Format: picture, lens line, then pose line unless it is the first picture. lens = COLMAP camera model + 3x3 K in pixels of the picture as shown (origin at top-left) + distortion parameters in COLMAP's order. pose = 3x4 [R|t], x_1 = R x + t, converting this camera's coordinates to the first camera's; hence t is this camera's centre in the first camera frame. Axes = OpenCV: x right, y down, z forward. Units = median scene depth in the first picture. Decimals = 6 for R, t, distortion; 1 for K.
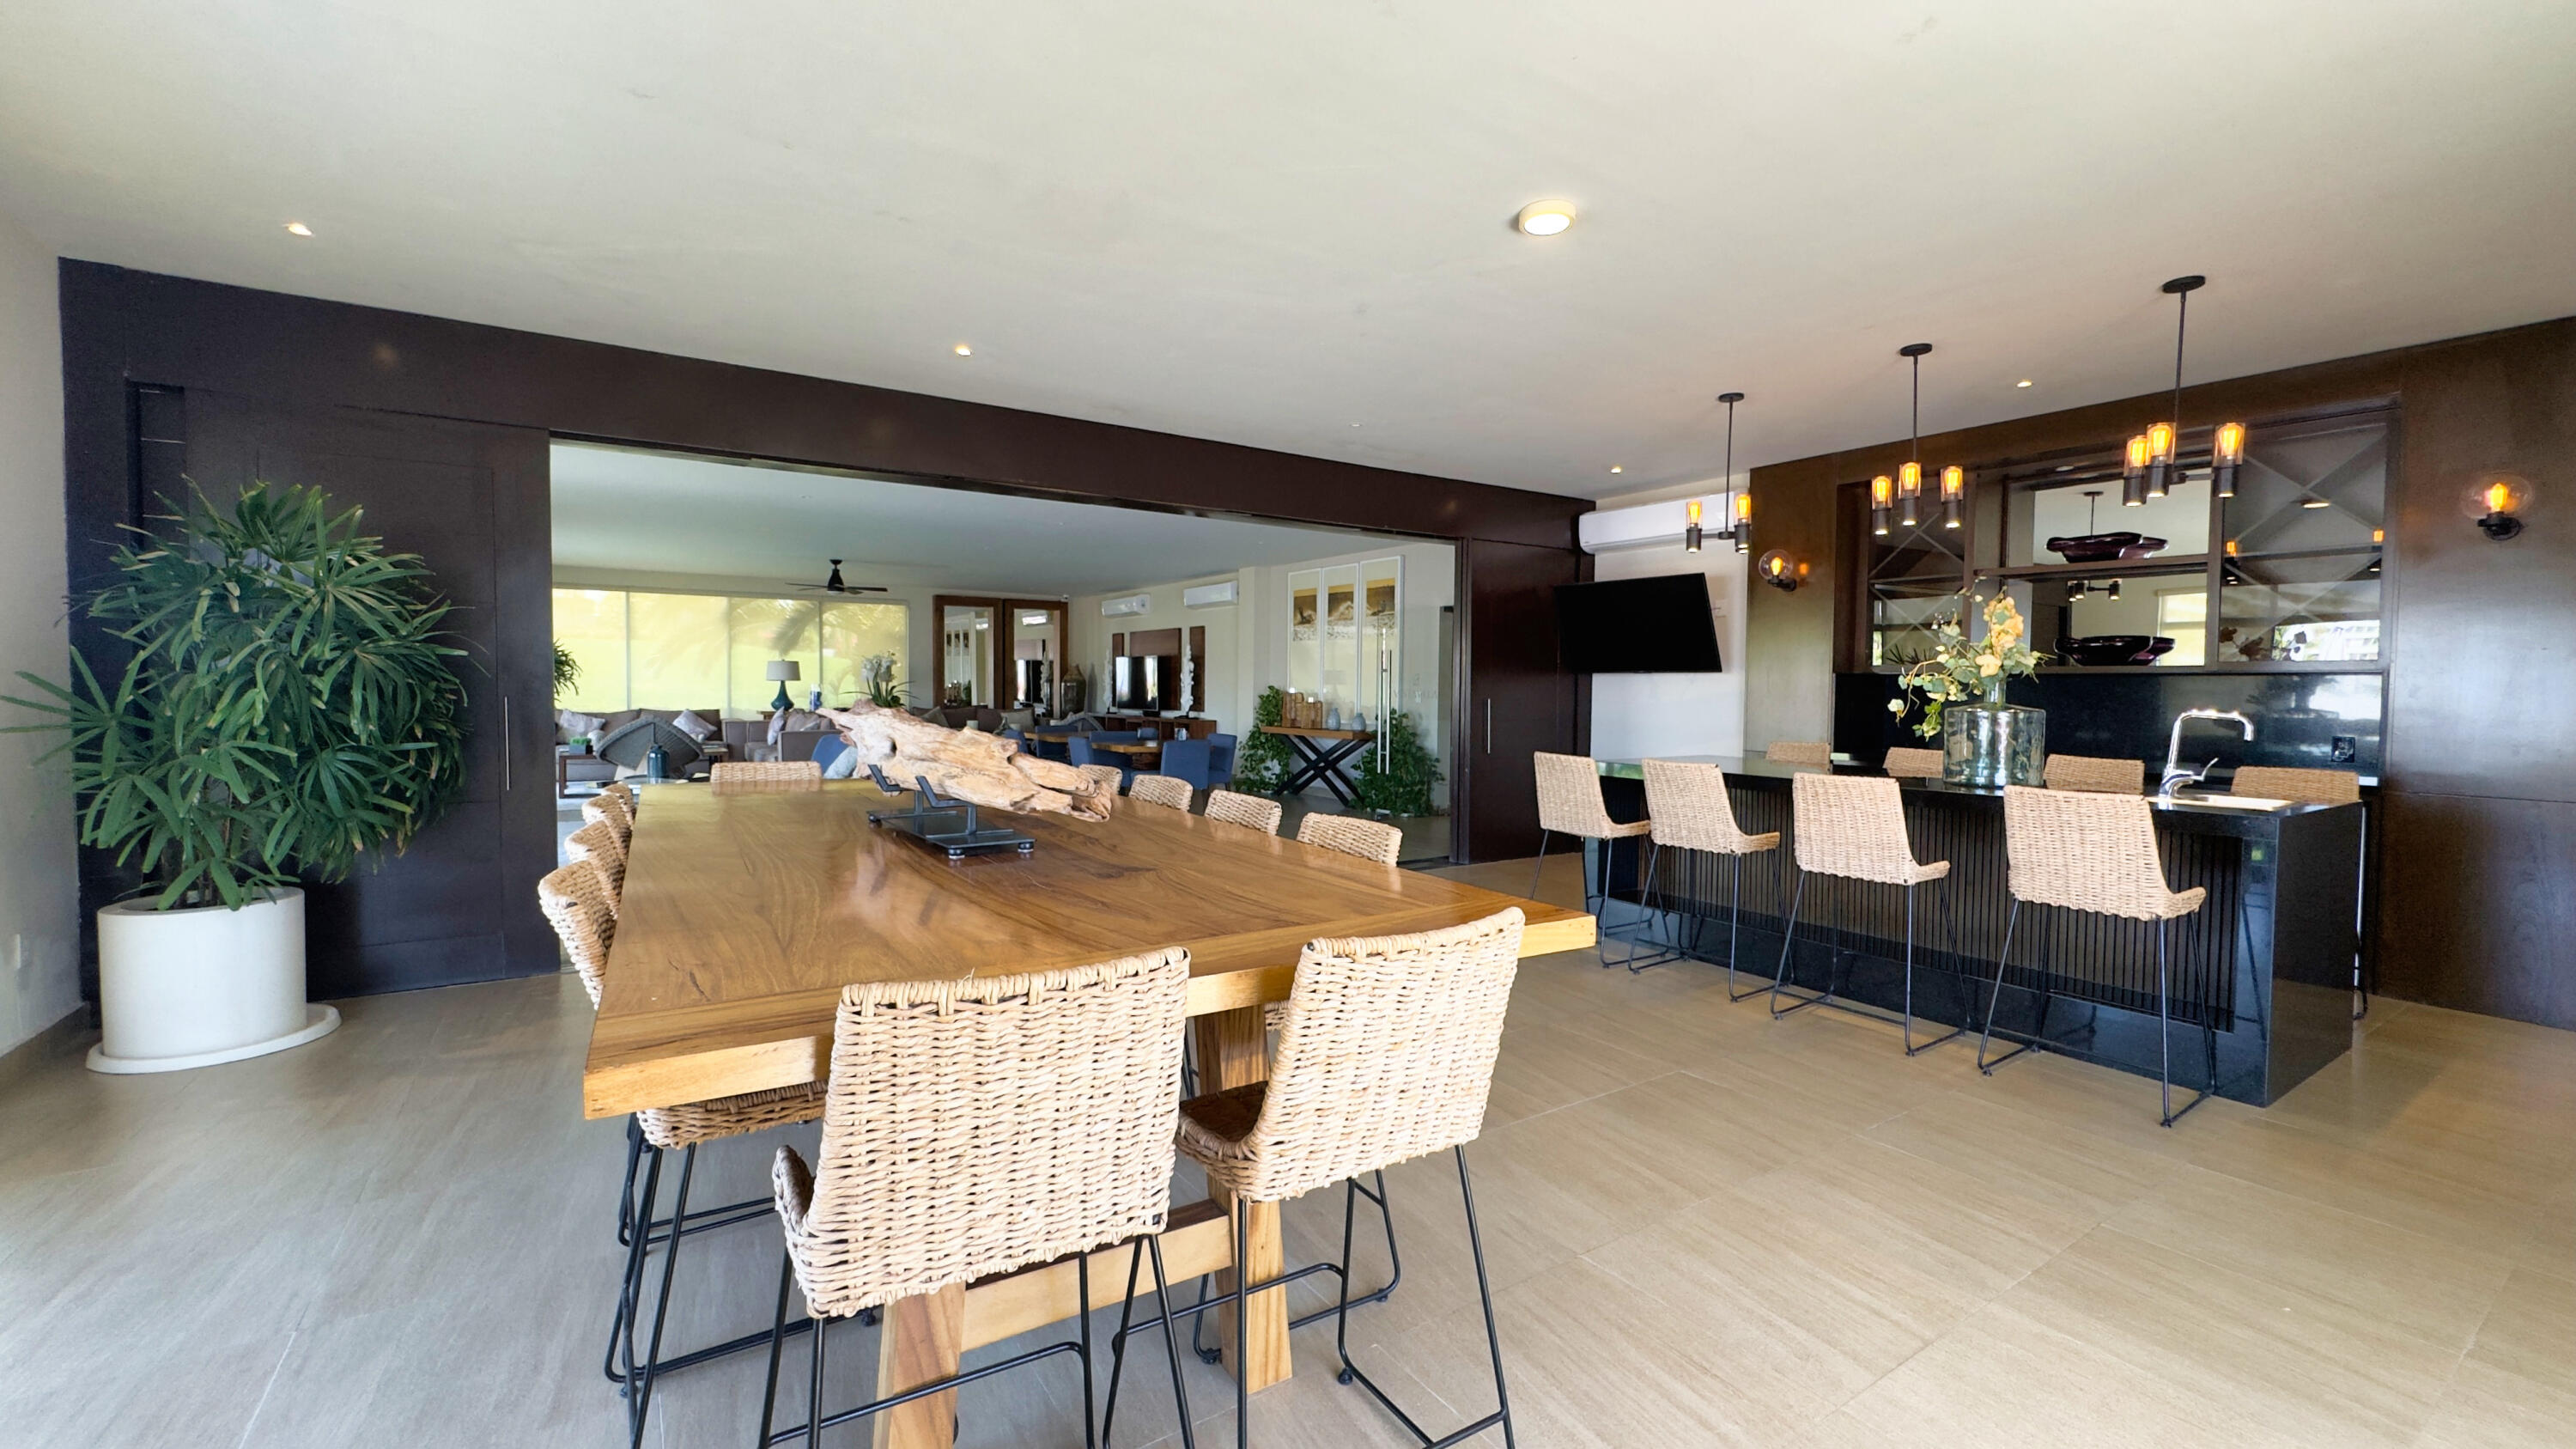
lens RADIAL K [[1043.9, 0, 1288.0], [0, 1043.9, 724.5], [0, 0, 1]] dist [0.000392, 0.000230]
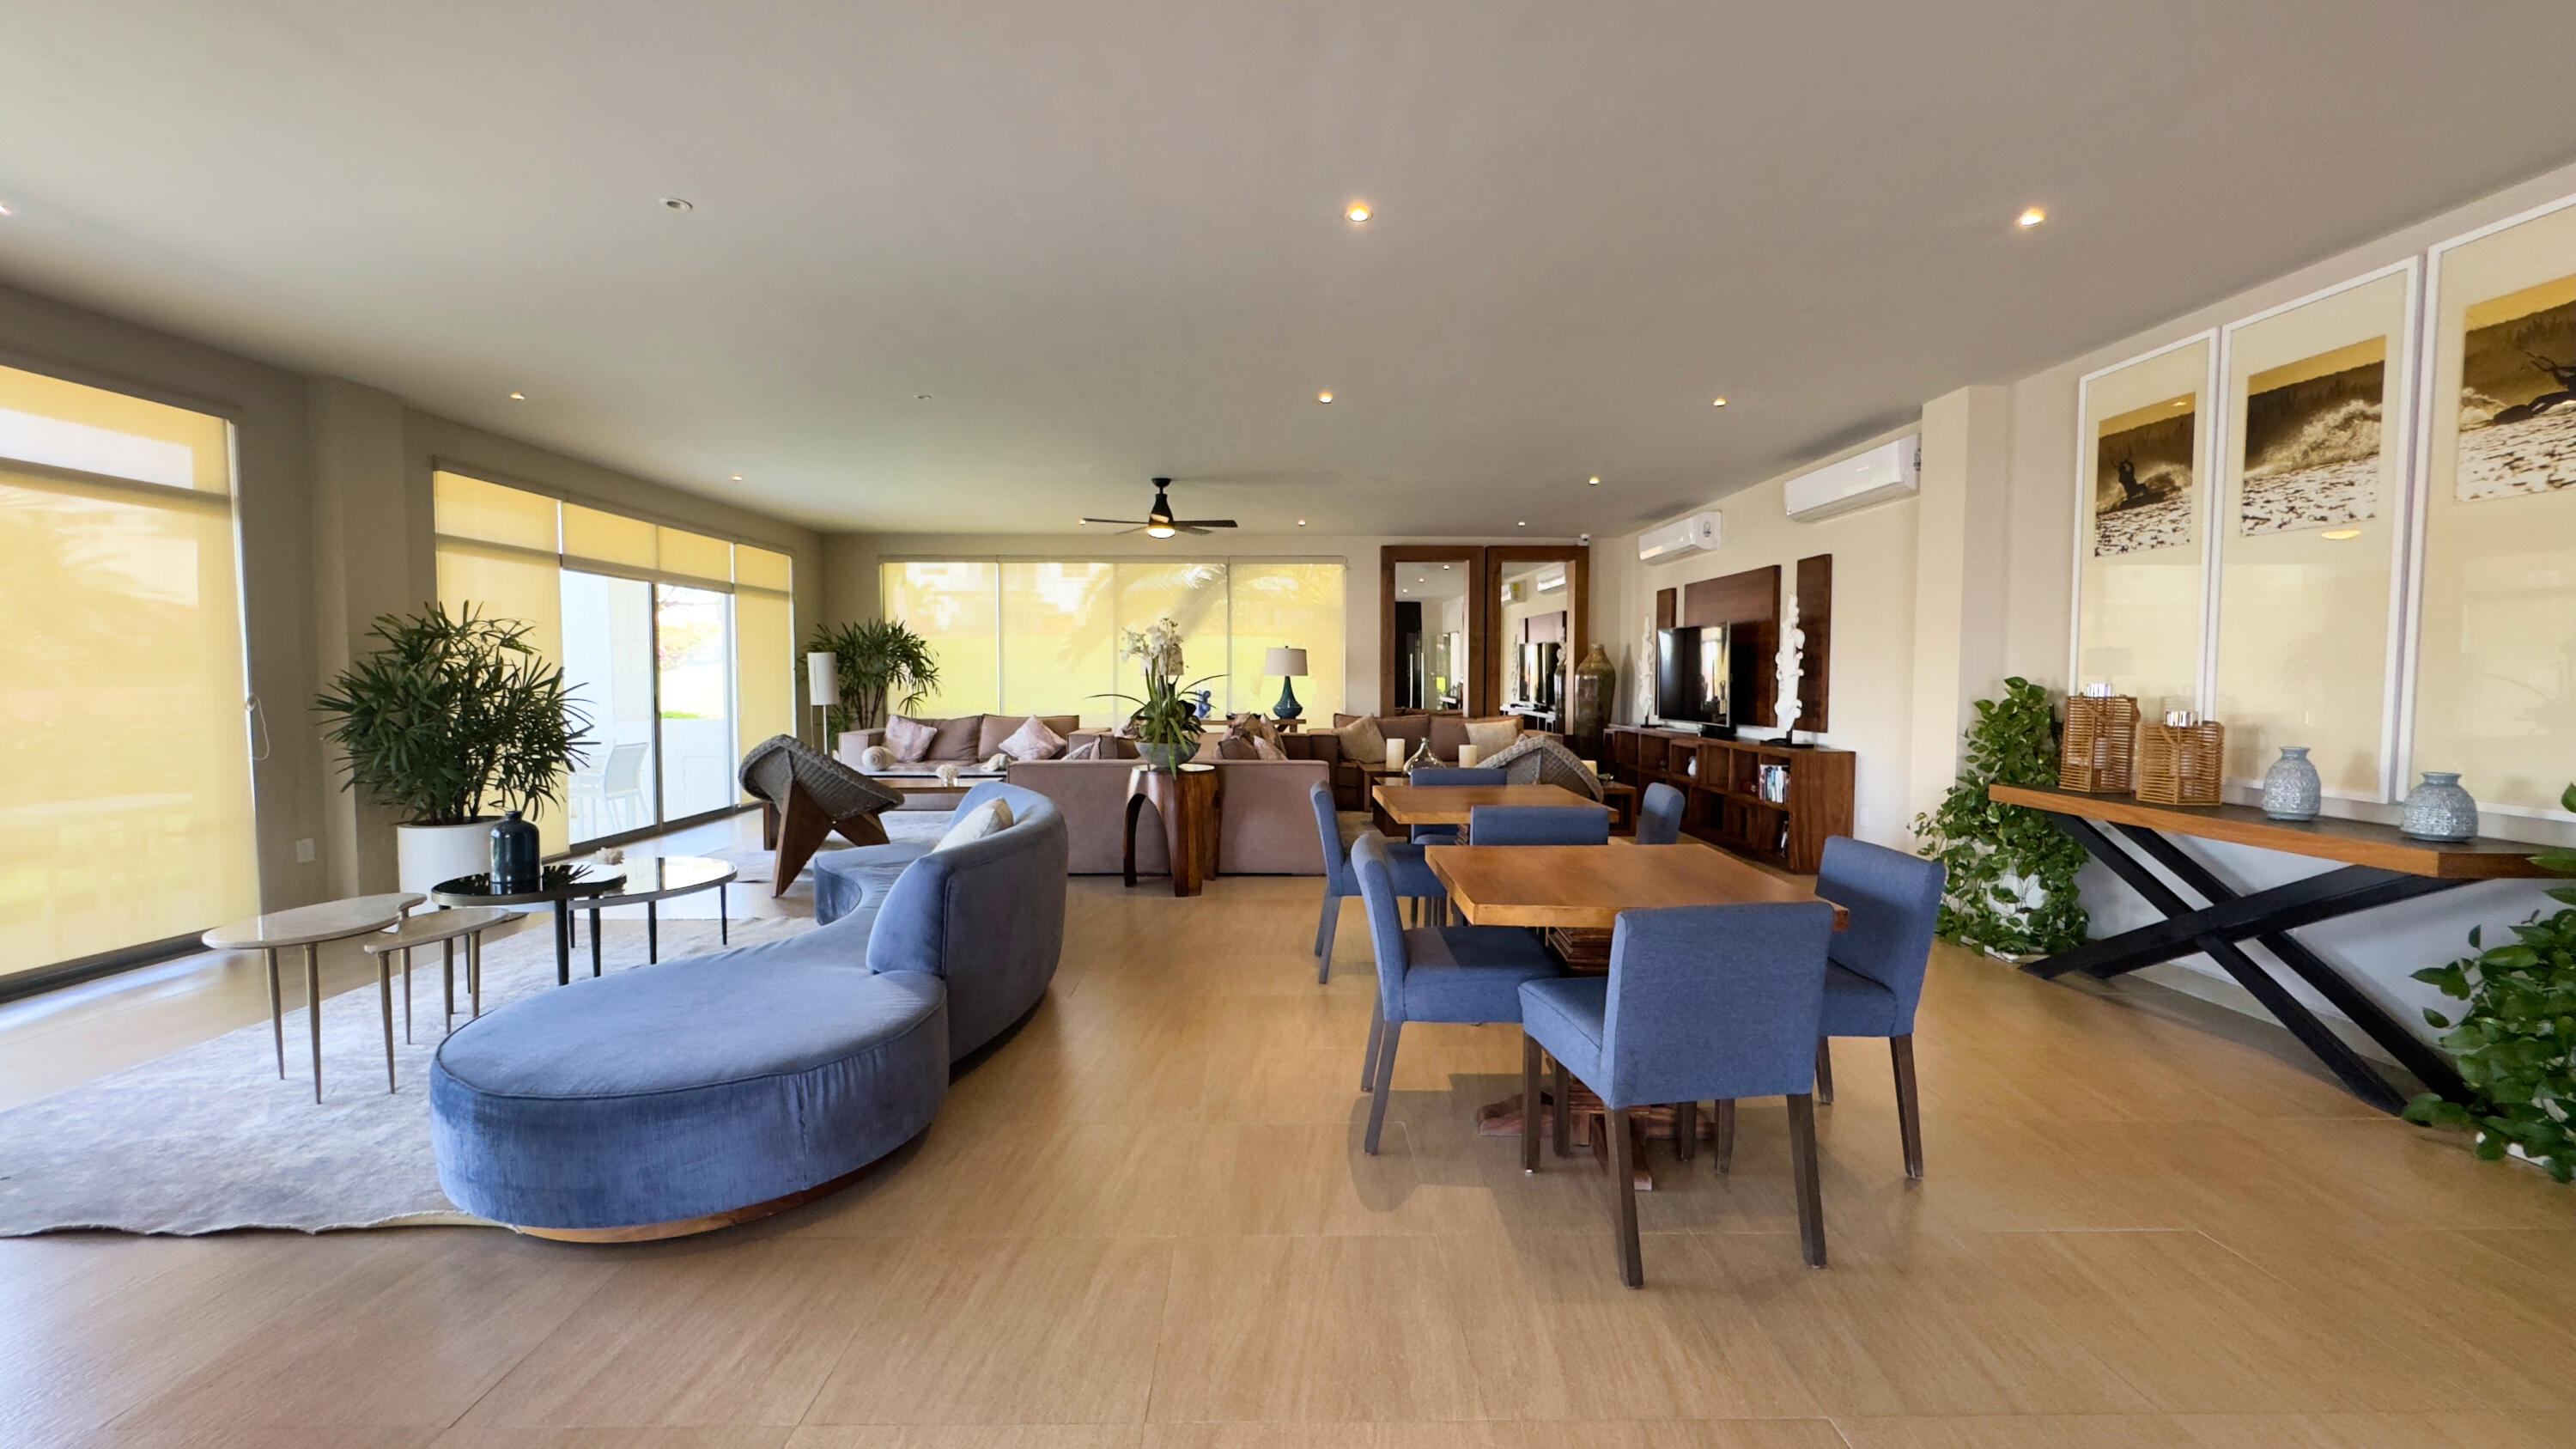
lens RADIAL K [[1043.9, 0, 1288.0], [0, 1043.9, 724.5], [0, 0, 1]] dist [0.000392, 0.000230]
pose [[0.844484, 0.016837, -0.535316, -0.034218], [-0.012882, 0.999855, 0.011126, -0.019044], [0.535426, -0.002499, 0.844579, 0.483098]]
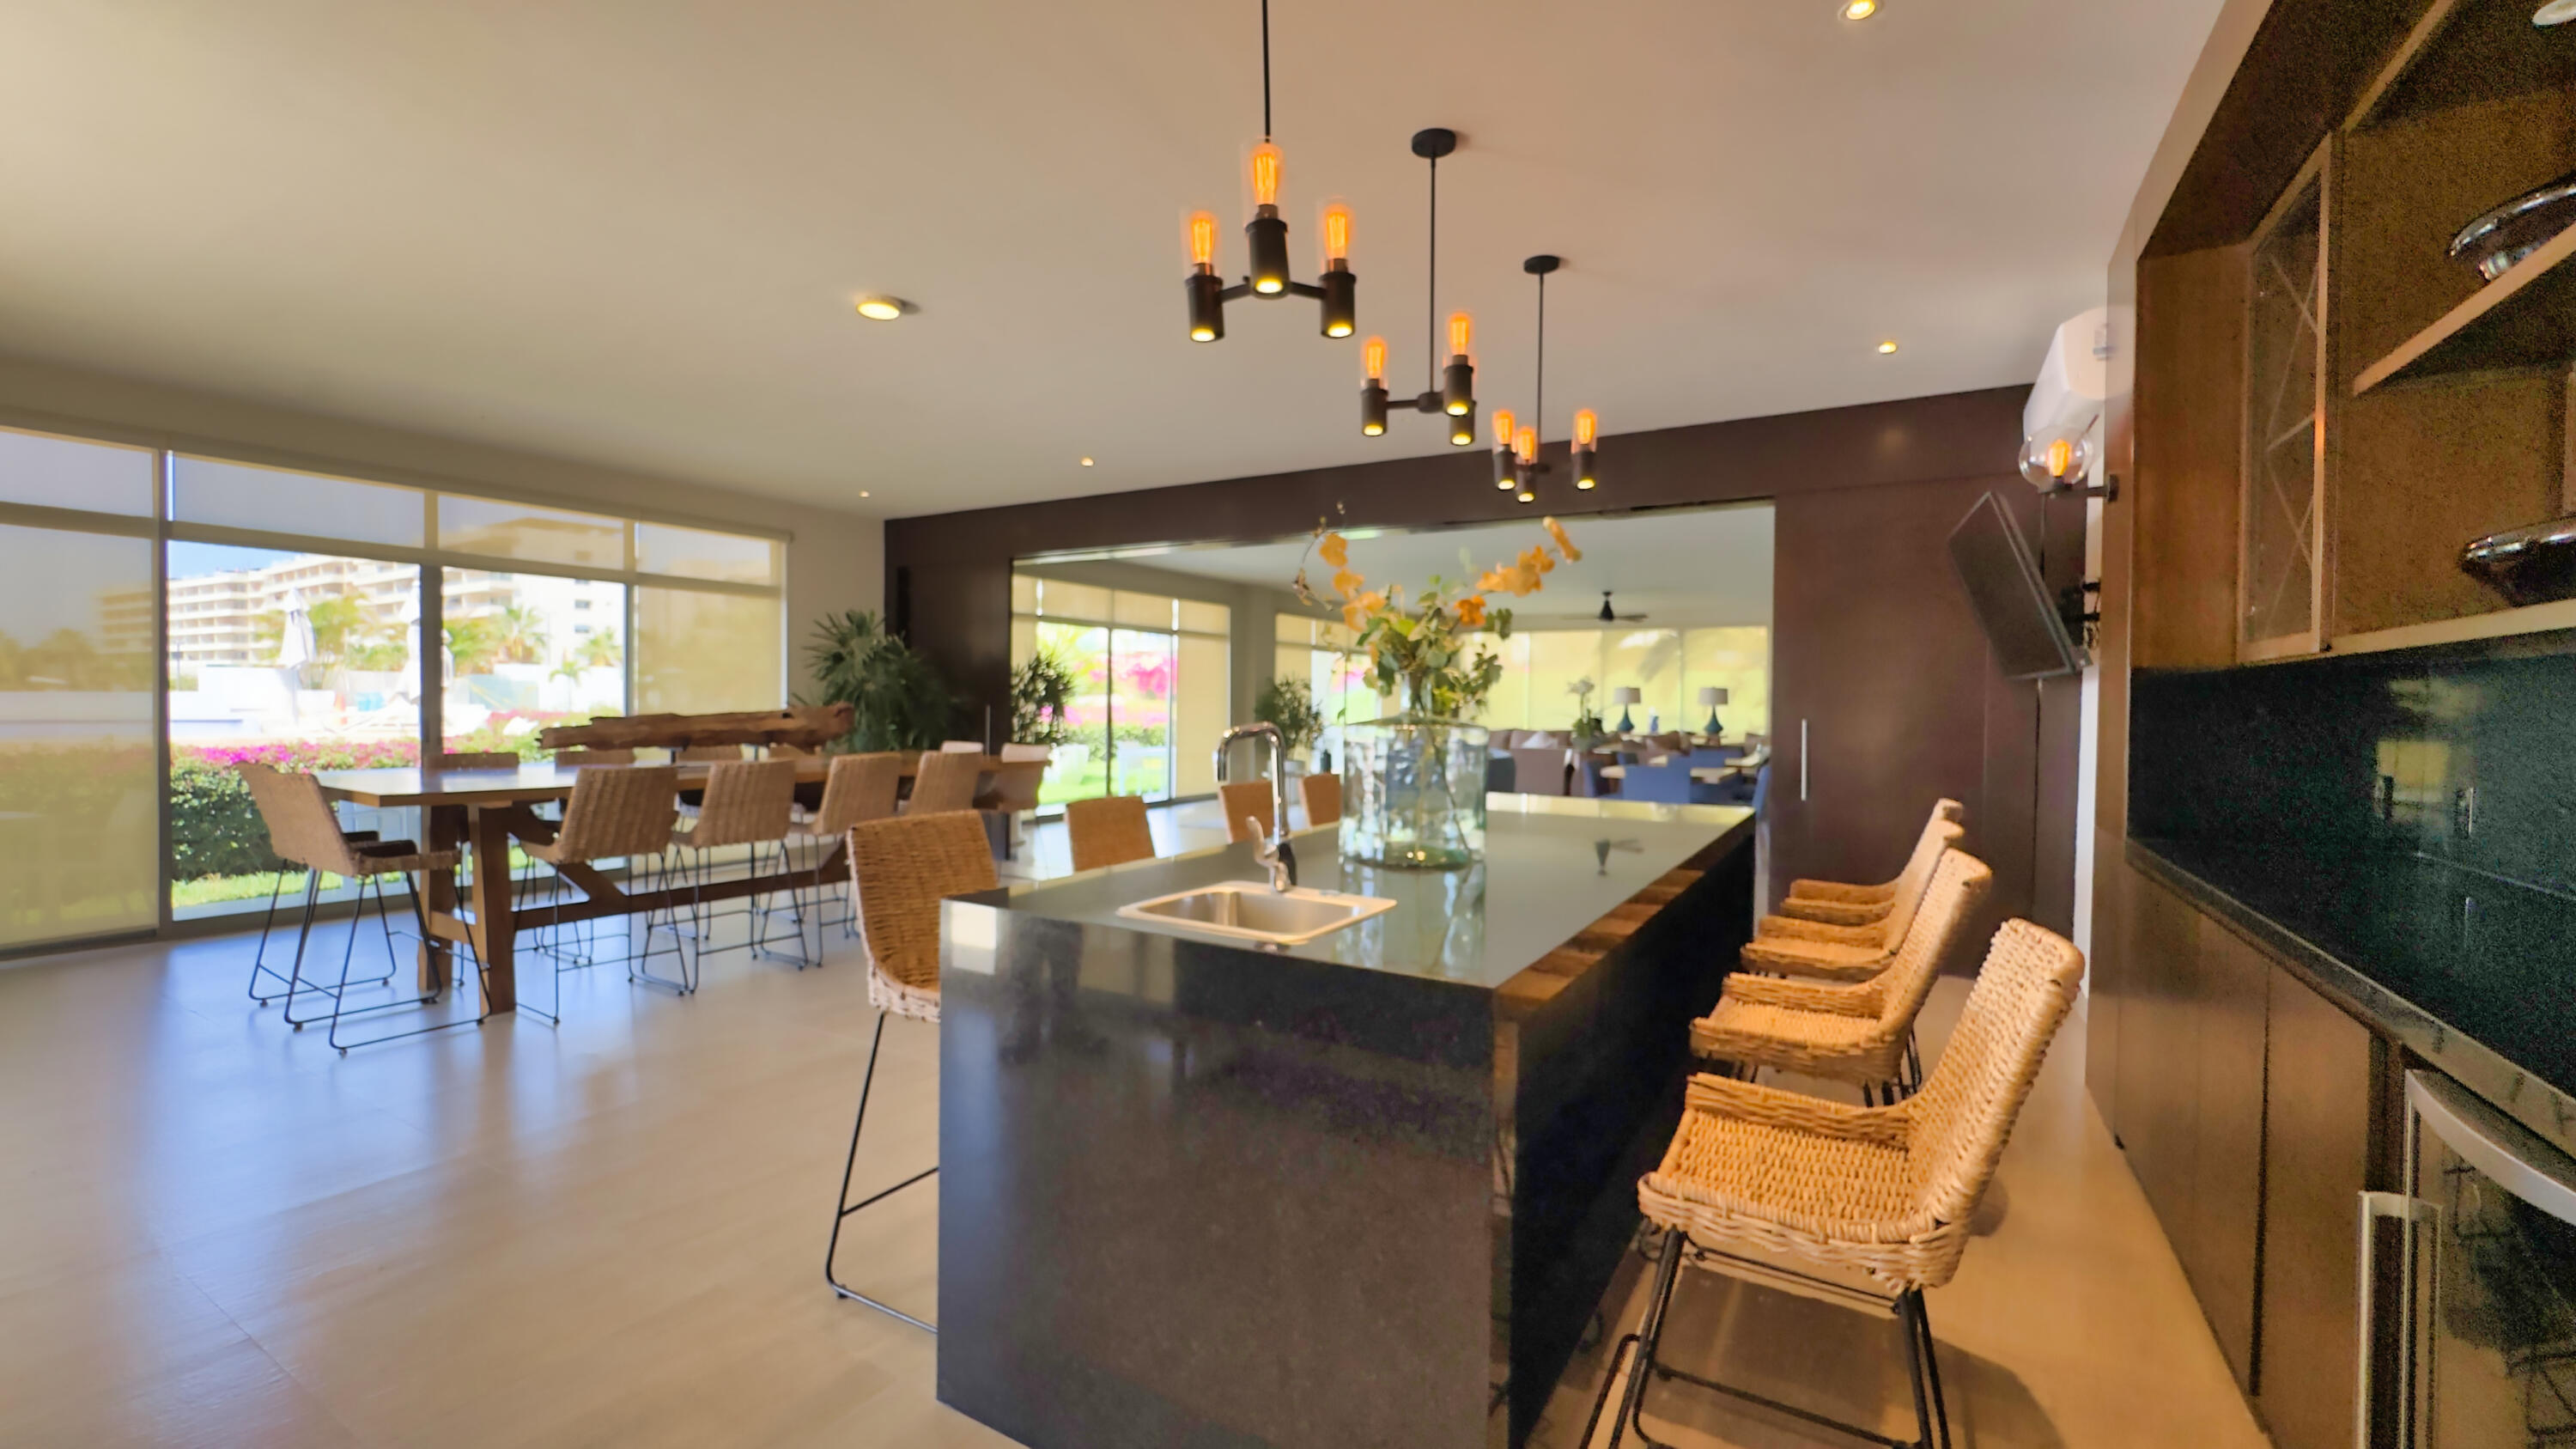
lens RADIAL K [[1043.9, 0, 1288.0], [0, 1043.9, 724.5], [0, 0, 1]] dist [0.000392, 0.000230]
pose [[0.440983, 0.015879, -0.897375, 0.364617], [-0.040120, 0.999193, -0.002035, -0.005189], [0.896618, 0.036900, 0.441264, 0.218399]]
